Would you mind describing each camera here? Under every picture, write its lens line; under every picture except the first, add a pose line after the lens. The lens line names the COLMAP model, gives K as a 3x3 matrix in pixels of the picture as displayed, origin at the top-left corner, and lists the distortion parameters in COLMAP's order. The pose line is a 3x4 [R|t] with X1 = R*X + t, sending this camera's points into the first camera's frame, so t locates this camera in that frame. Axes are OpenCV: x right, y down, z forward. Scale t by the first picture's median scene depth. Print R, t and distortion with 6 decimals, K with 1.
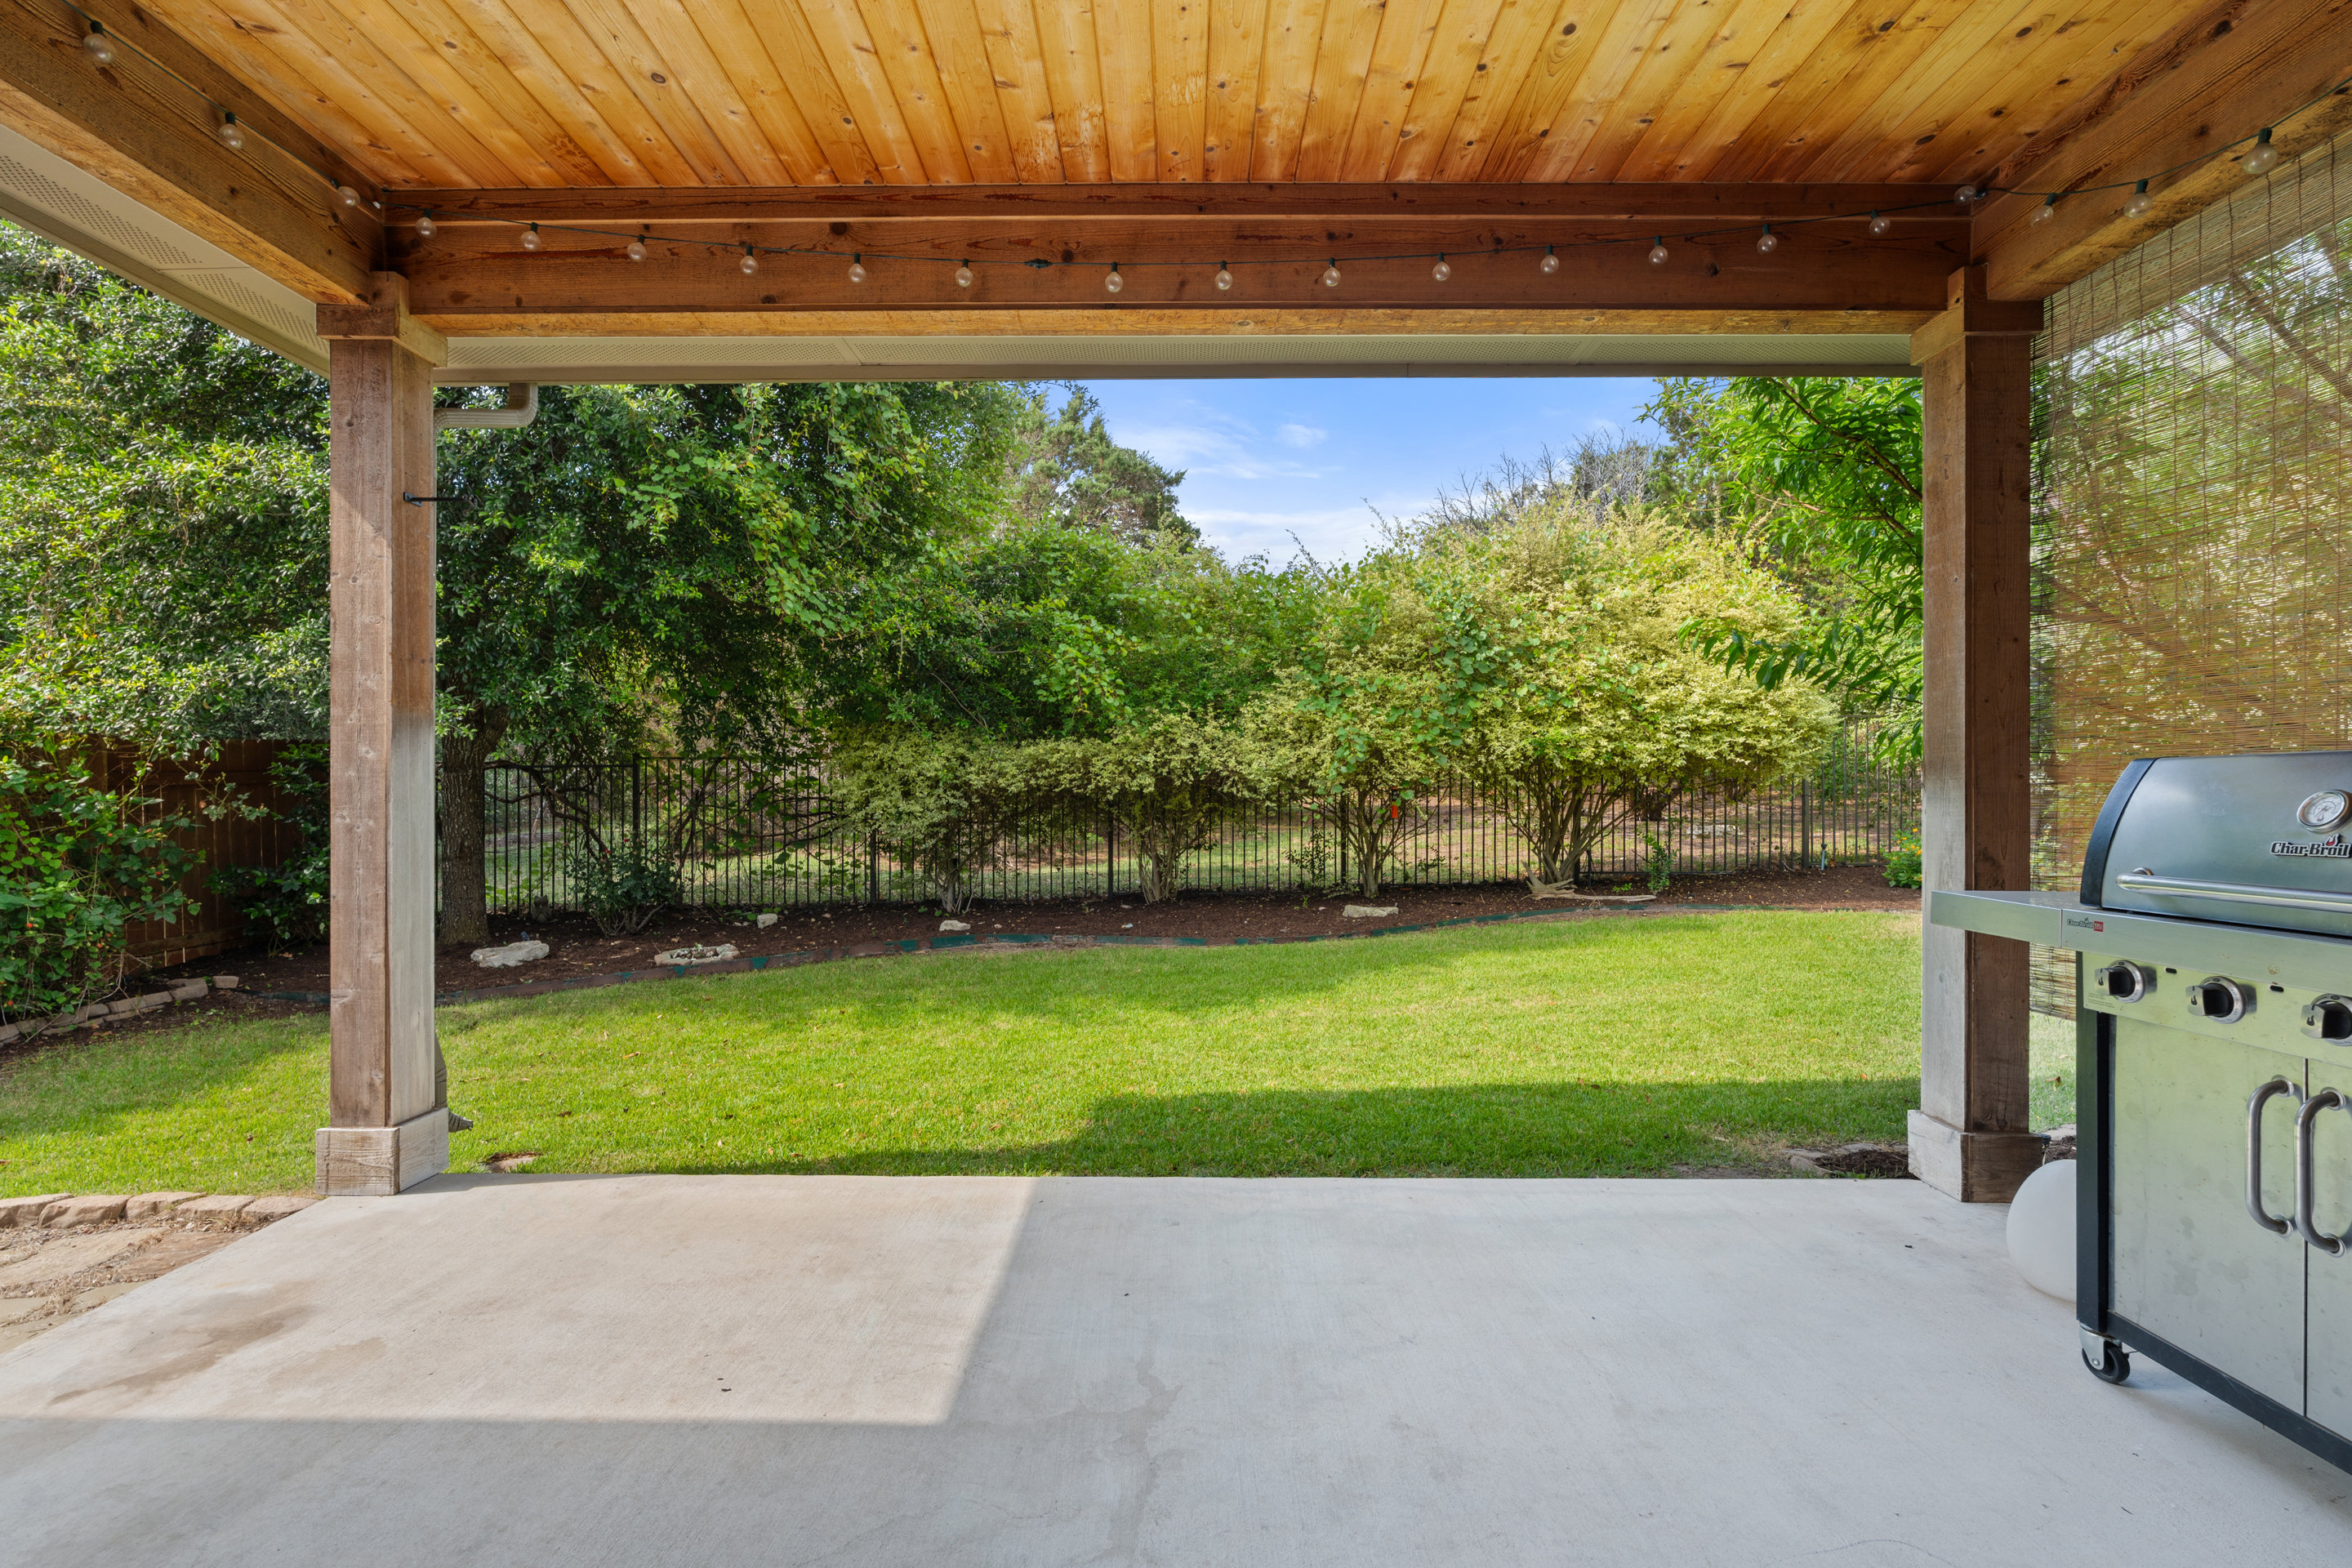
lens RADIAL K [[1037.5, 0, 1172.3], [0, 1037.5, 789.8], [0, 0, 1]] dist [-0.005260, 0.001192]
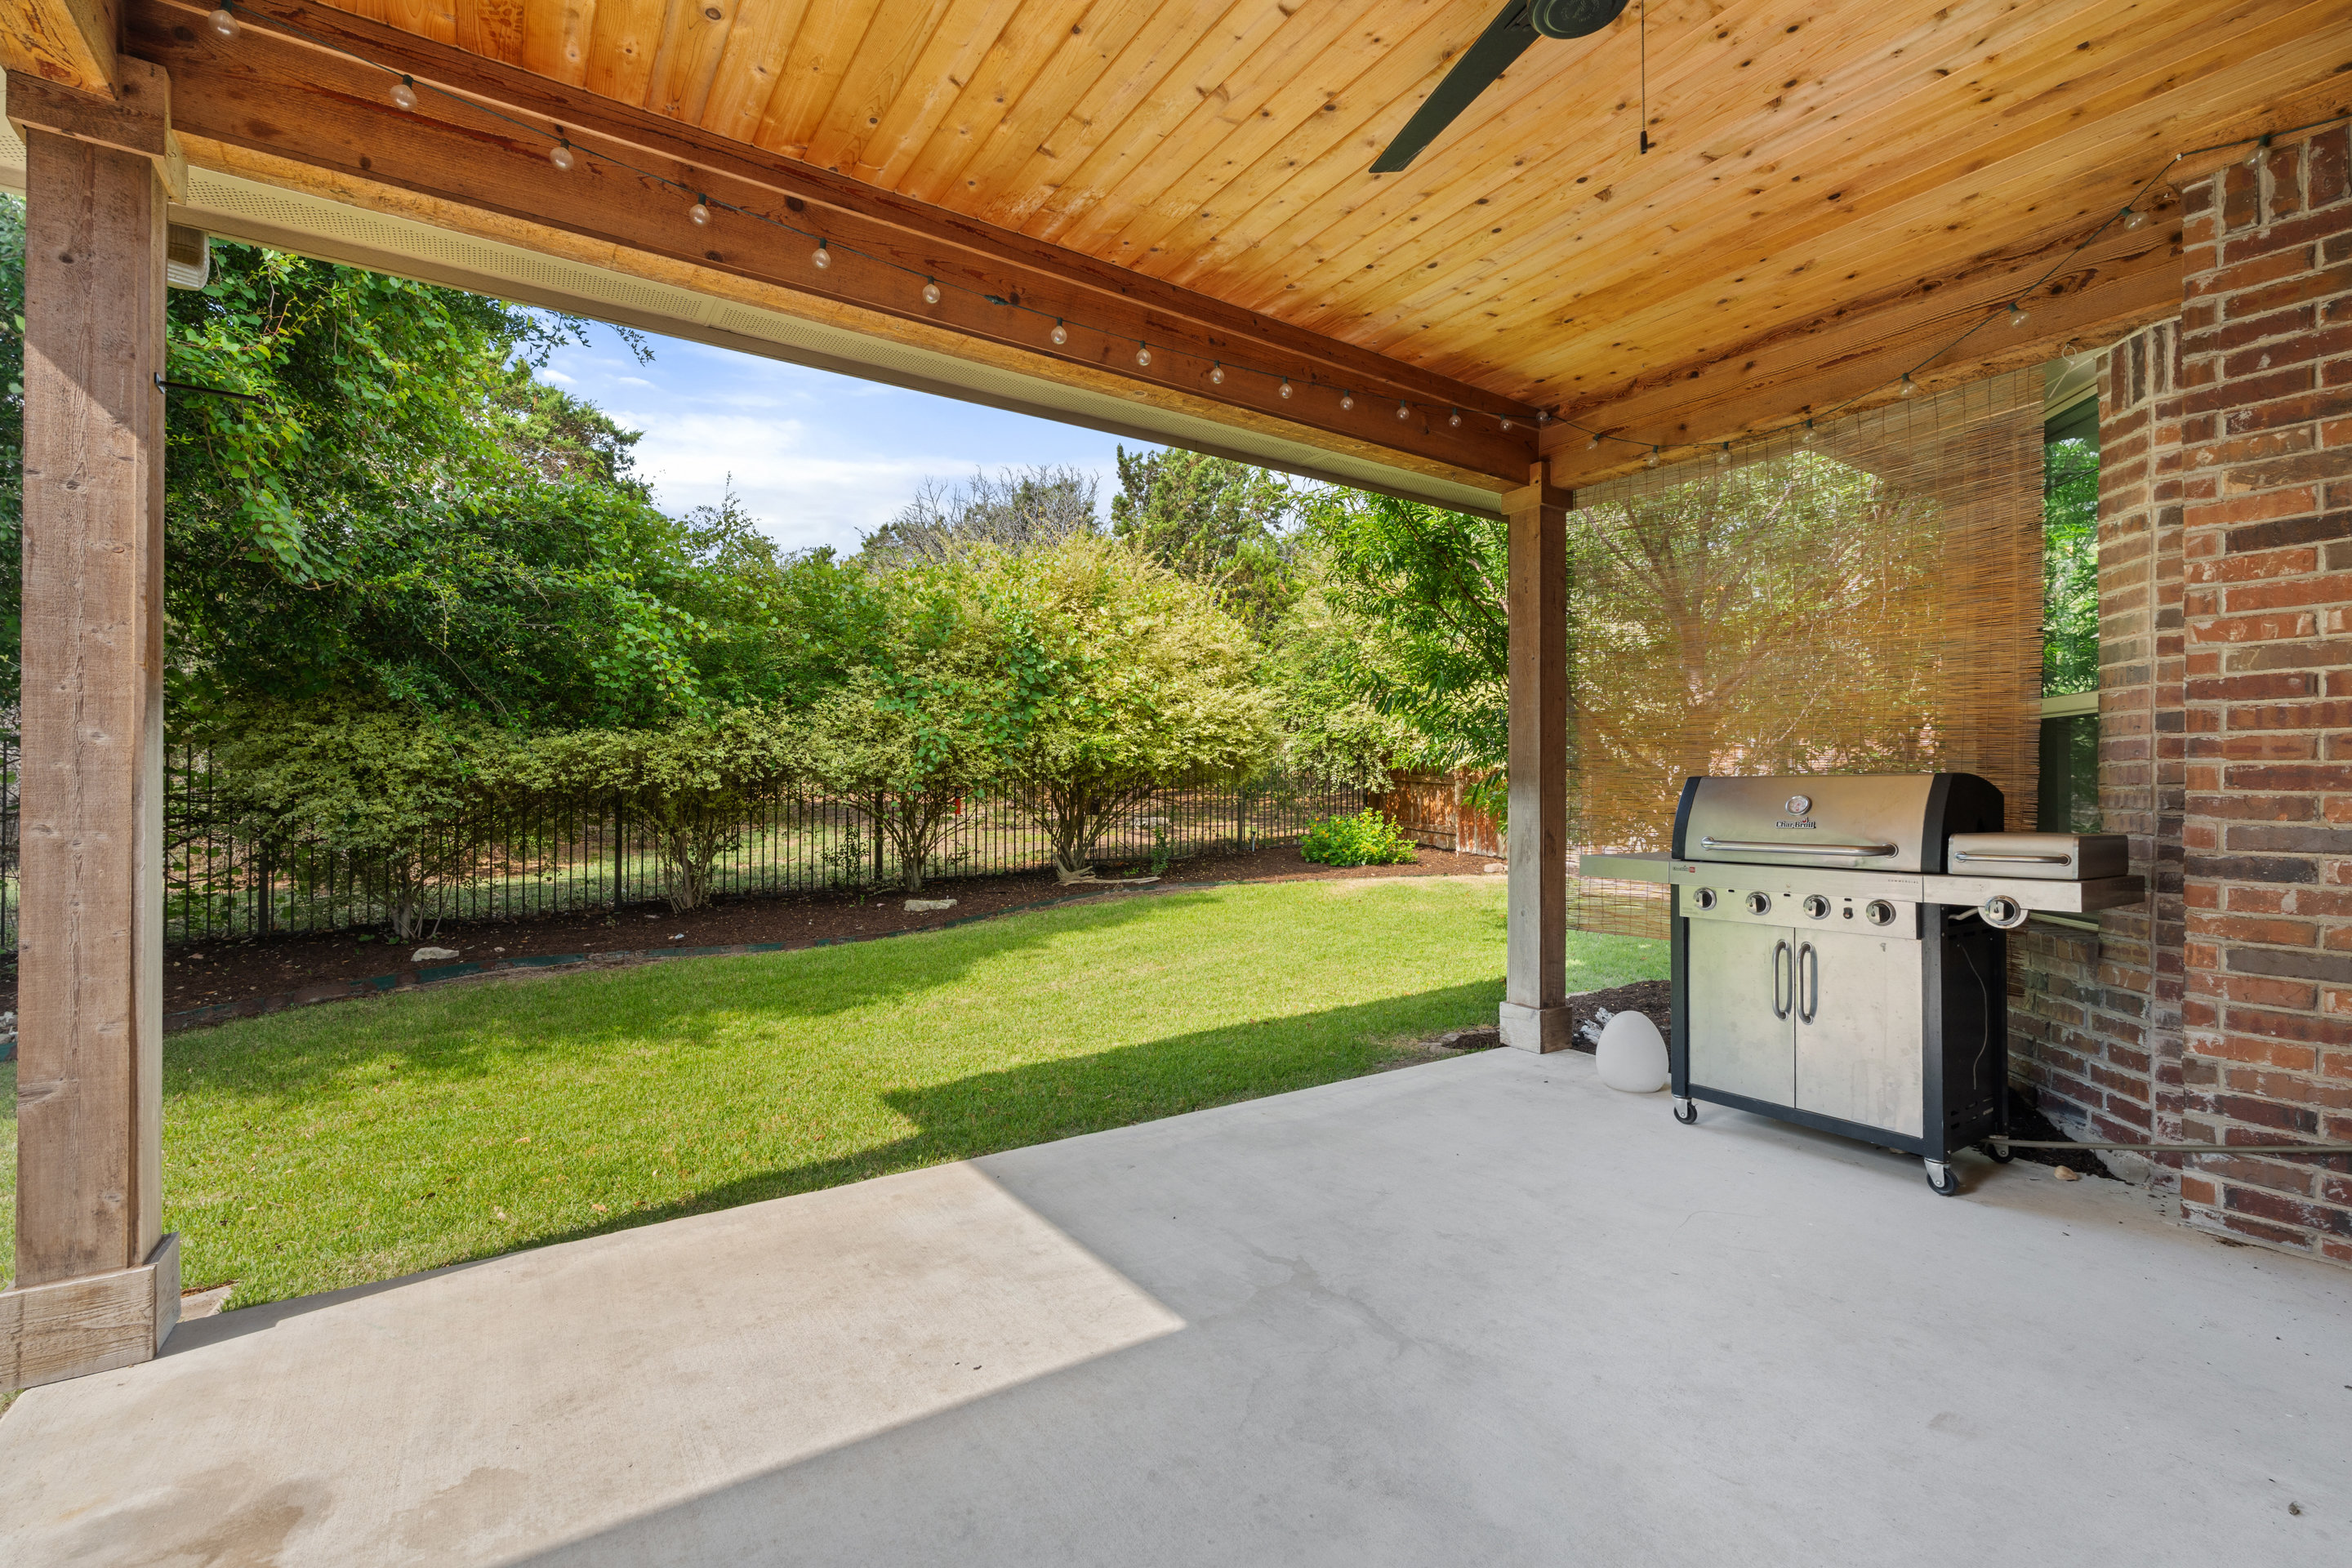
lens RADIAL K [[1037.5, 0, 1176.0], [0, 1037.5, 778.8], [0, 0, 1]] dist [-0.005260, 0.001192]
pose [[0.822787, 0.008407, 0.568288, -0.500457], [-0.004575, 0.999956, -0.008169, -0.004207], [-0.568332, 0.004121, 0.822789, 0.012895]]
